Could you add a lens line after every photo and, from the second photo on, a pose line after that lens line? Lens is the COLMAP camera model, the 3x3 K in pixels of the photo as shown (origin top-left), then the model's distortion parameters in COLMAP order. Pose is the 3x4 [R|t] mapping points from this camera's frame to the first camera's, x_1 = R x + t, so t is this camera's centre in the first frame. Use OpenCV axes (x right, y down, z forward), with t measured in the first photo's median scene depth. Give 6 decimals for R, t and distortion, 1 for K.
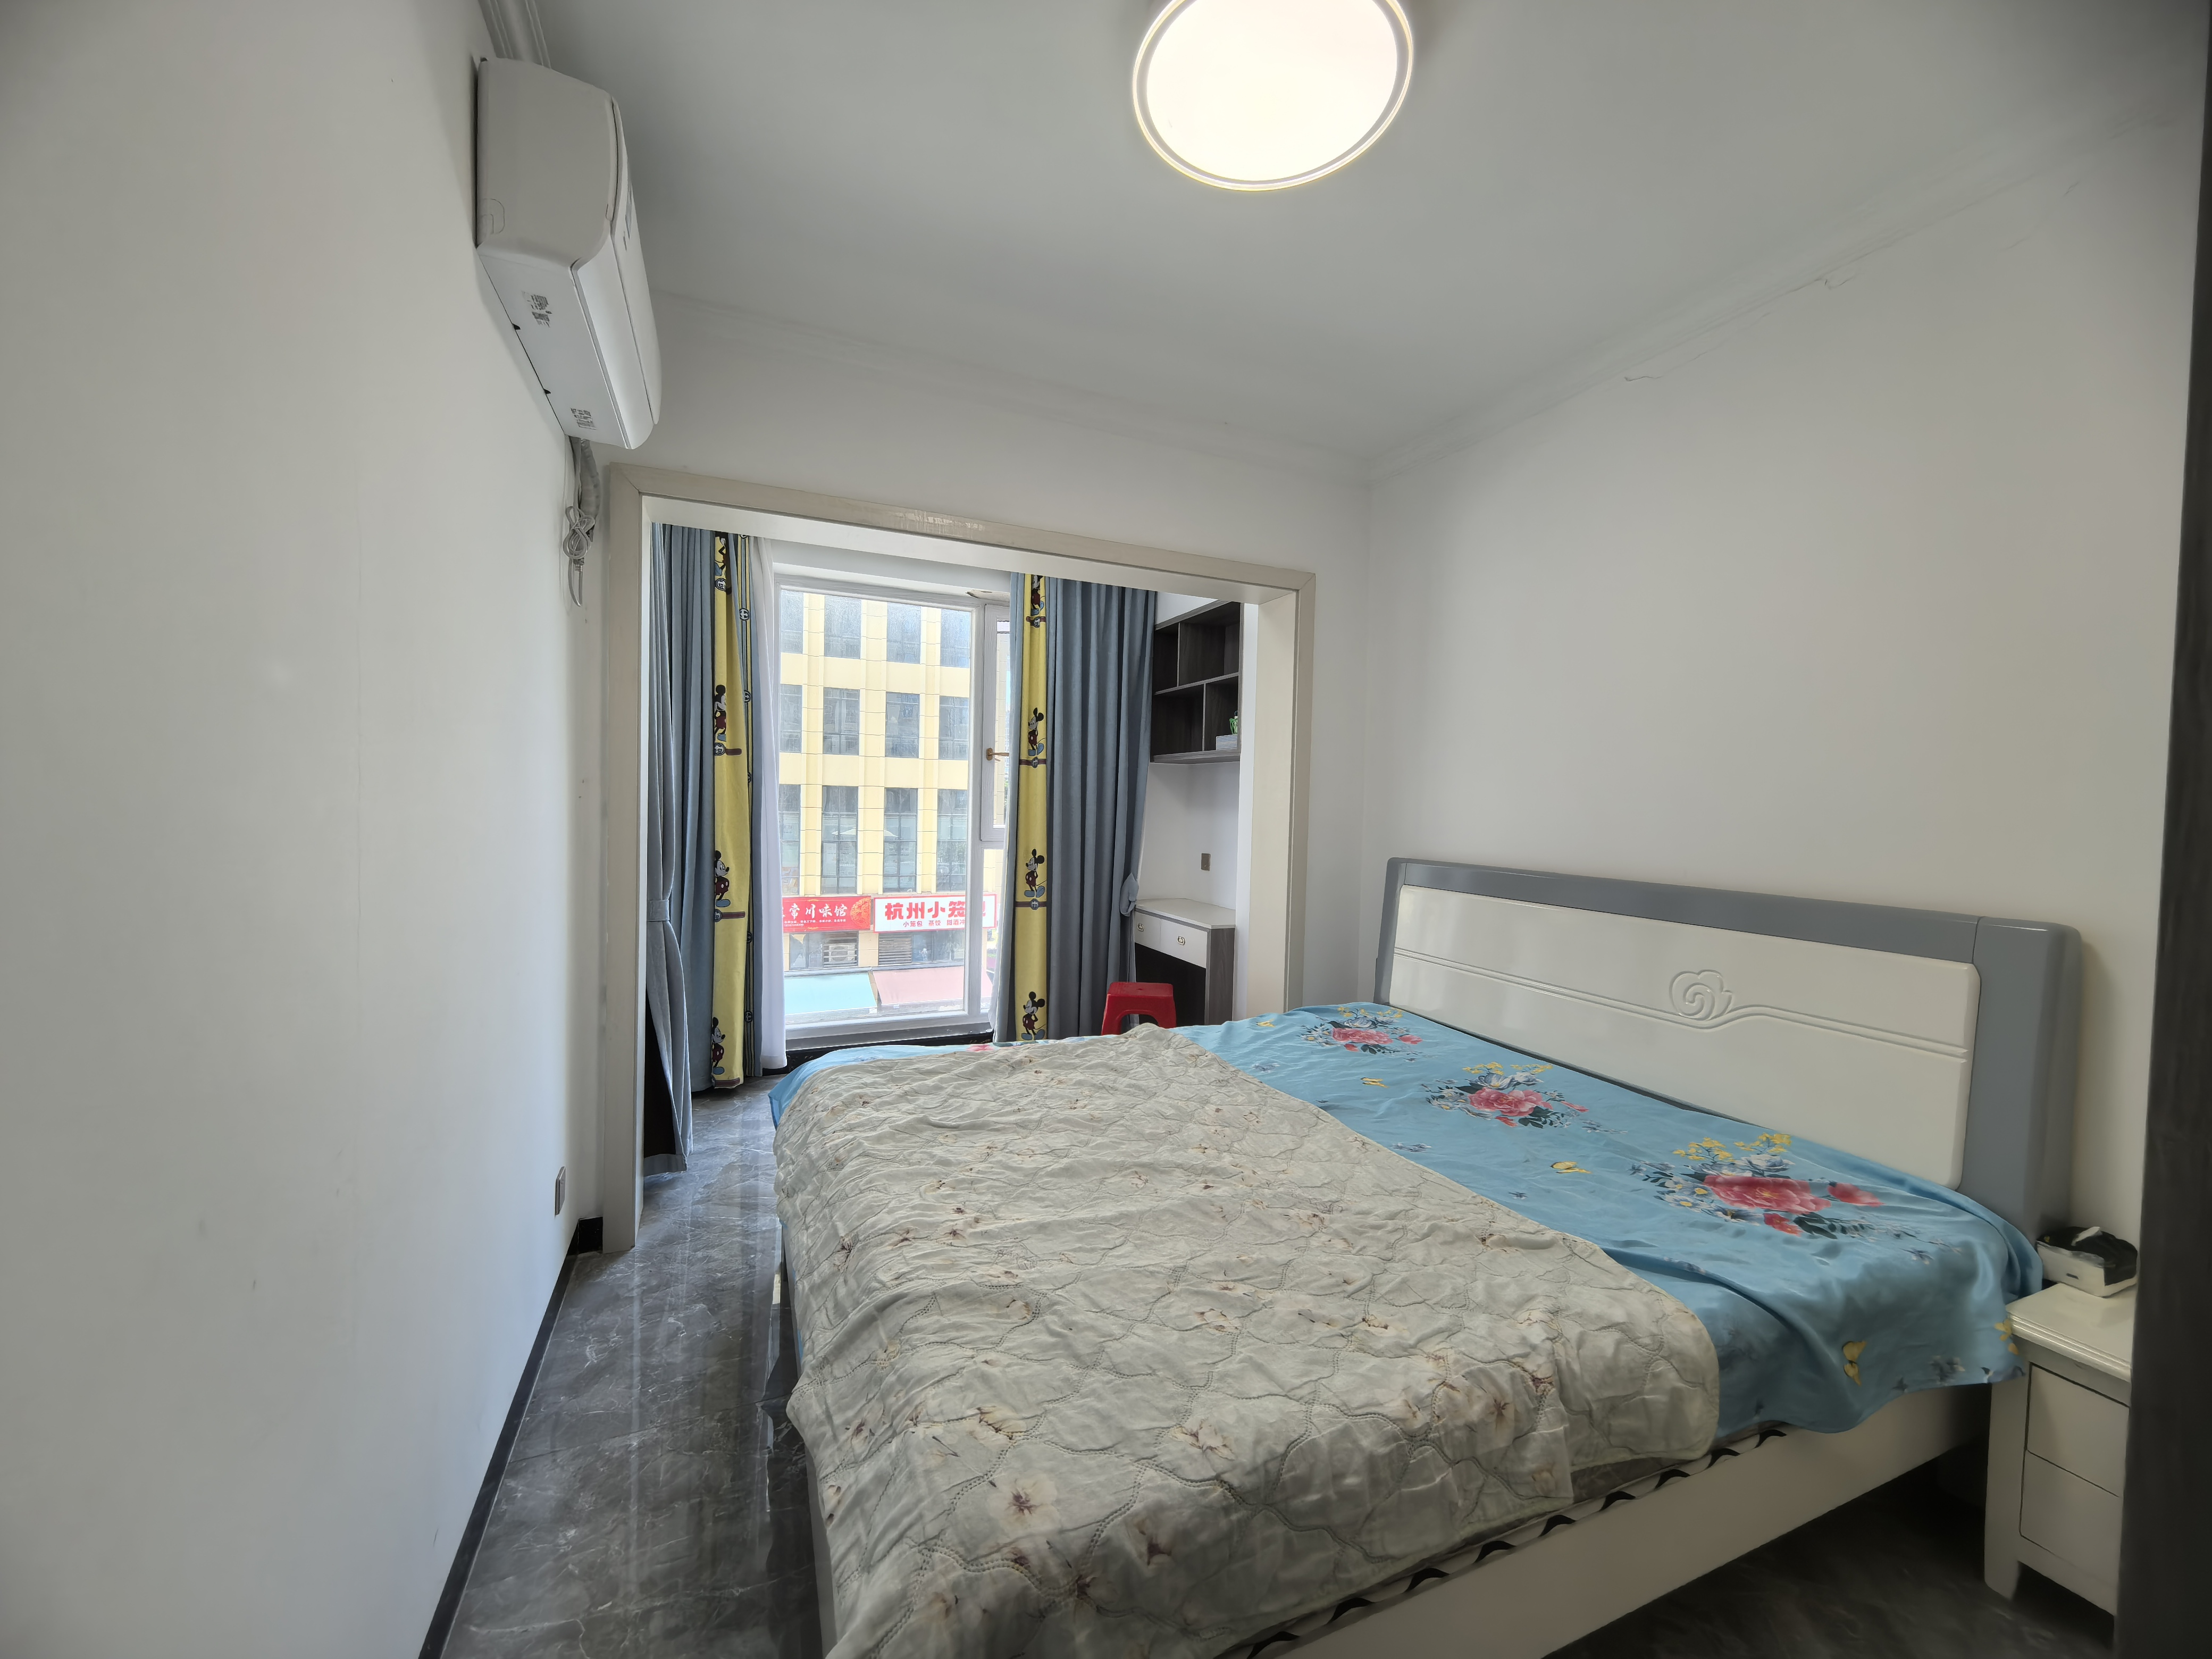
lens RADIAL K [[865.0, 0, 1106.0], [0, 865.0, 829.5], [0, 0, 1]] dist [0.000791, 0.000077]
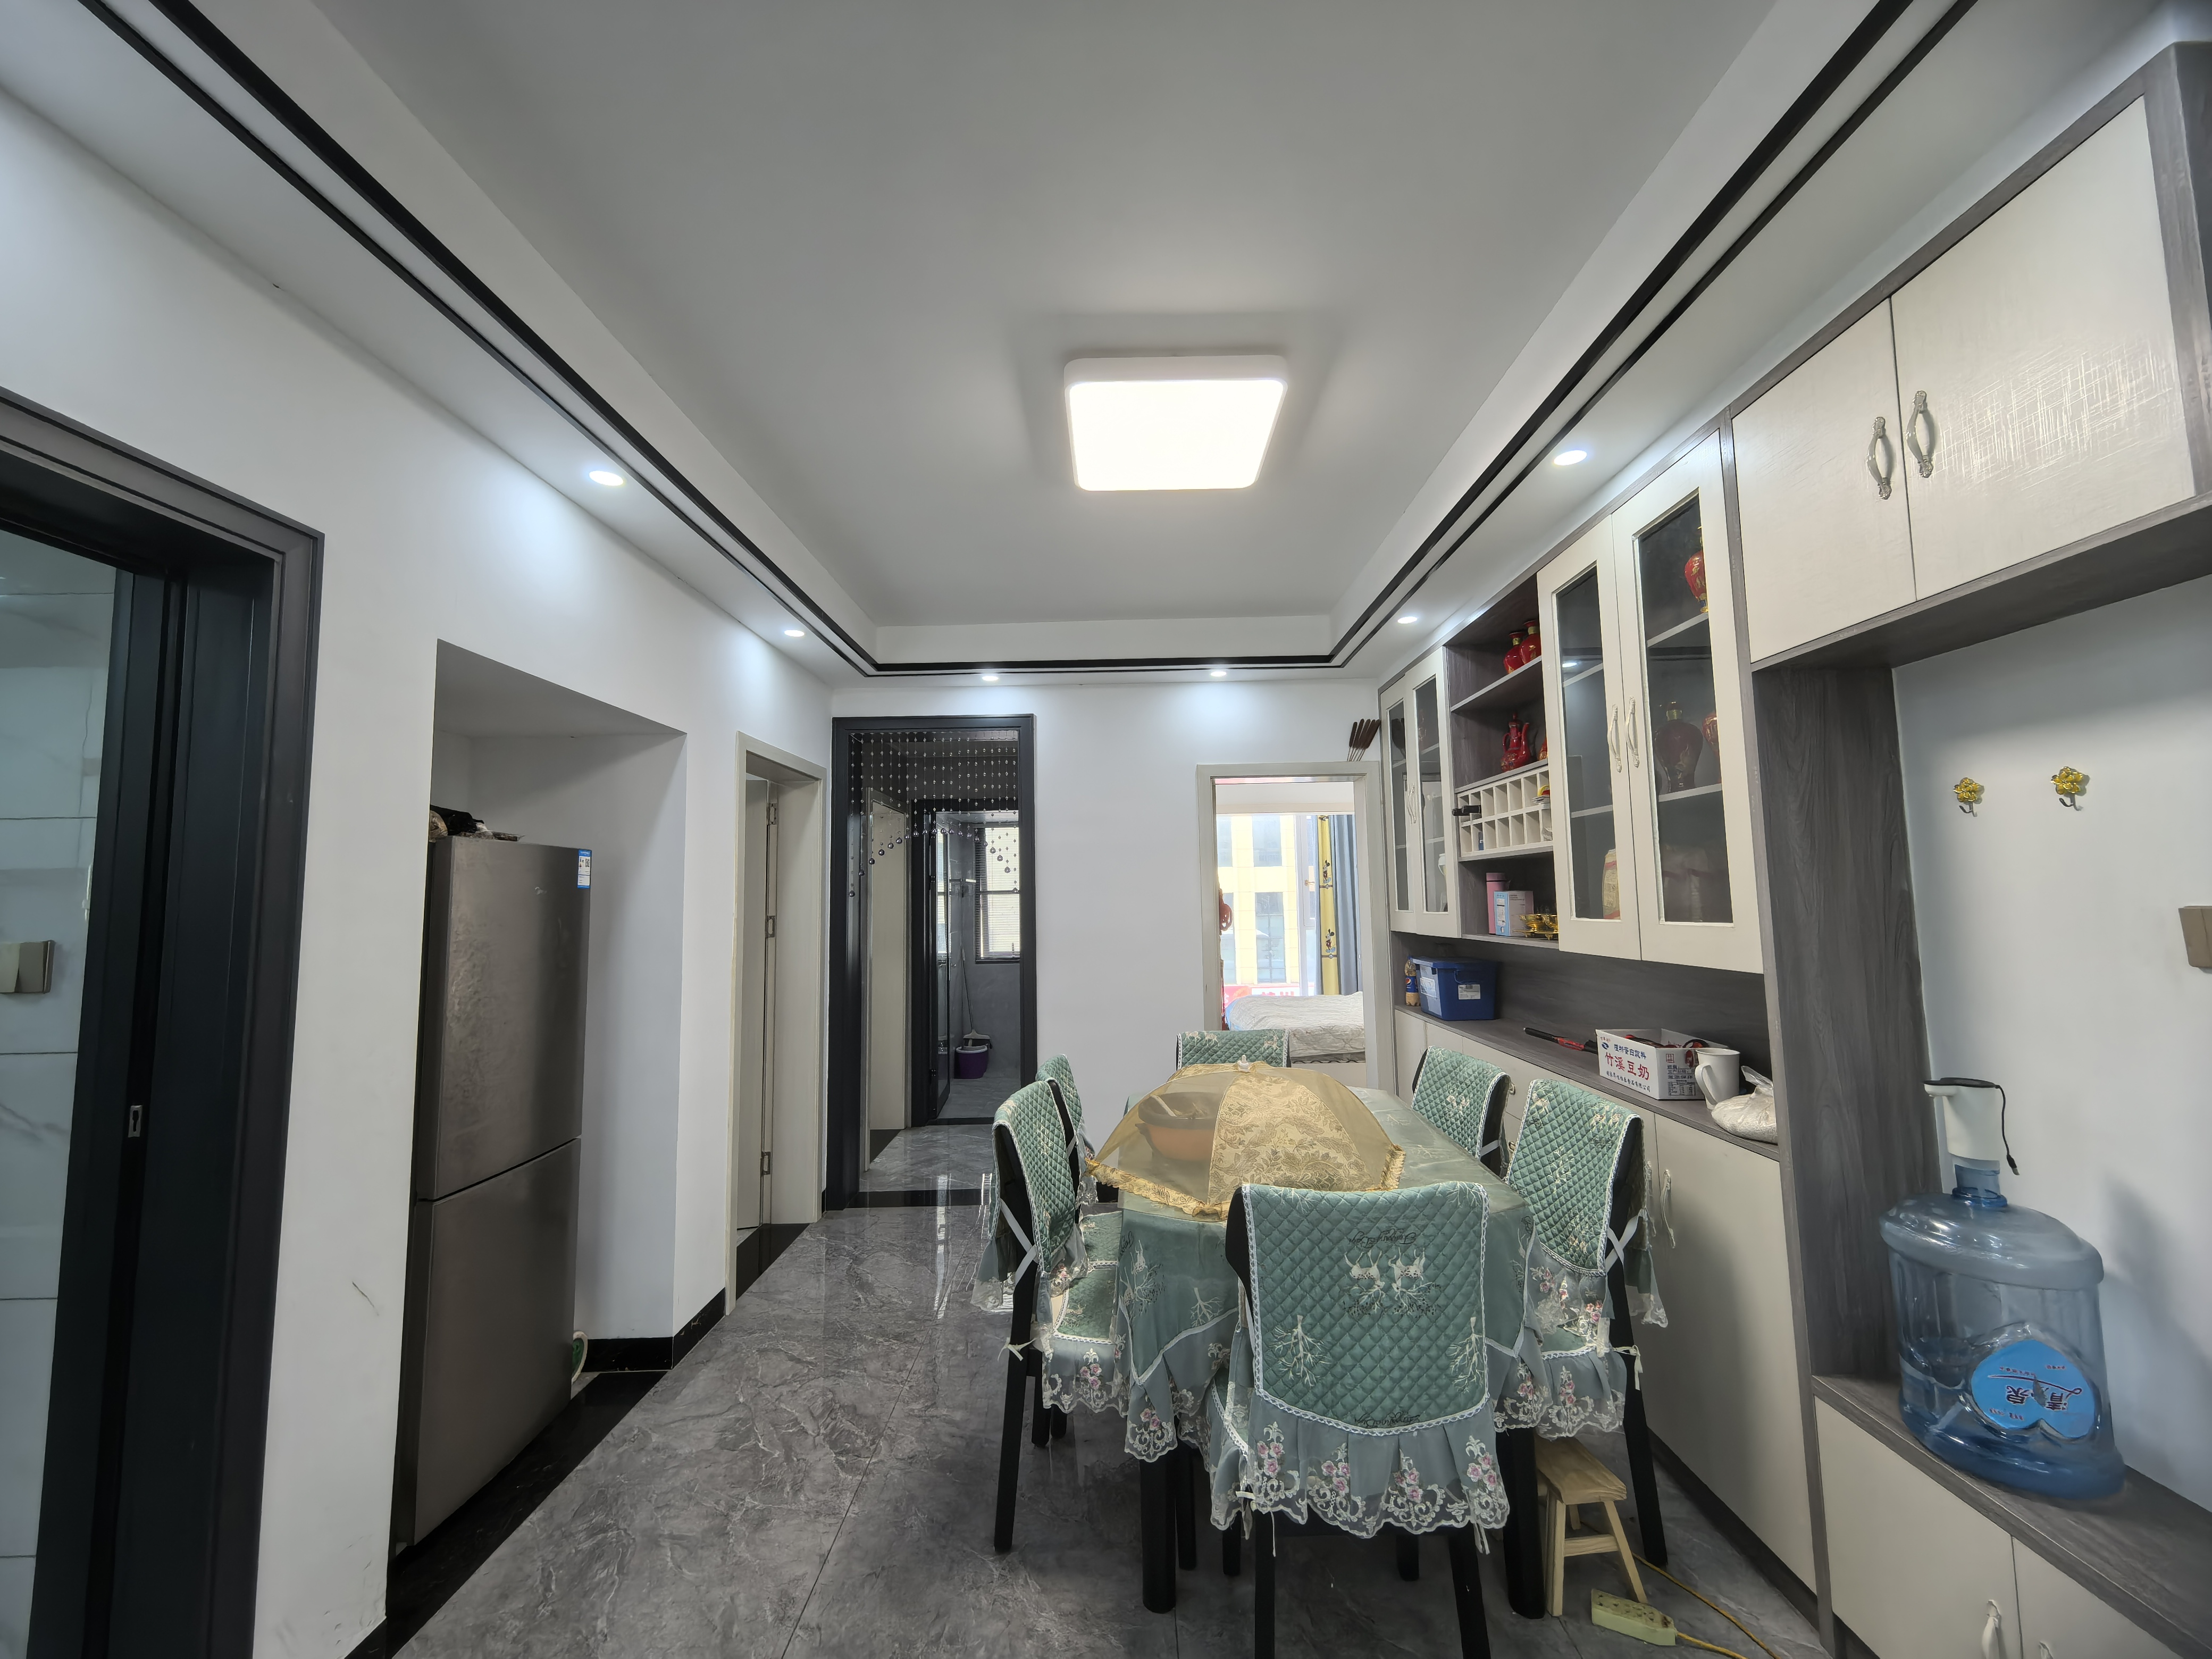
lens RADIAL K [[865.0, 0, 1106.0], [0, 865.0, 829.5], [0, 0, 1]] dist [0.000791, 0.000077]
pose [[0.911844, -0.080596, -0.402548, 0.279572], [0.033332, 0.991837, -0.123077, 0.023512], [0.409182, 0.098810, 0.907087, -1.101693]]
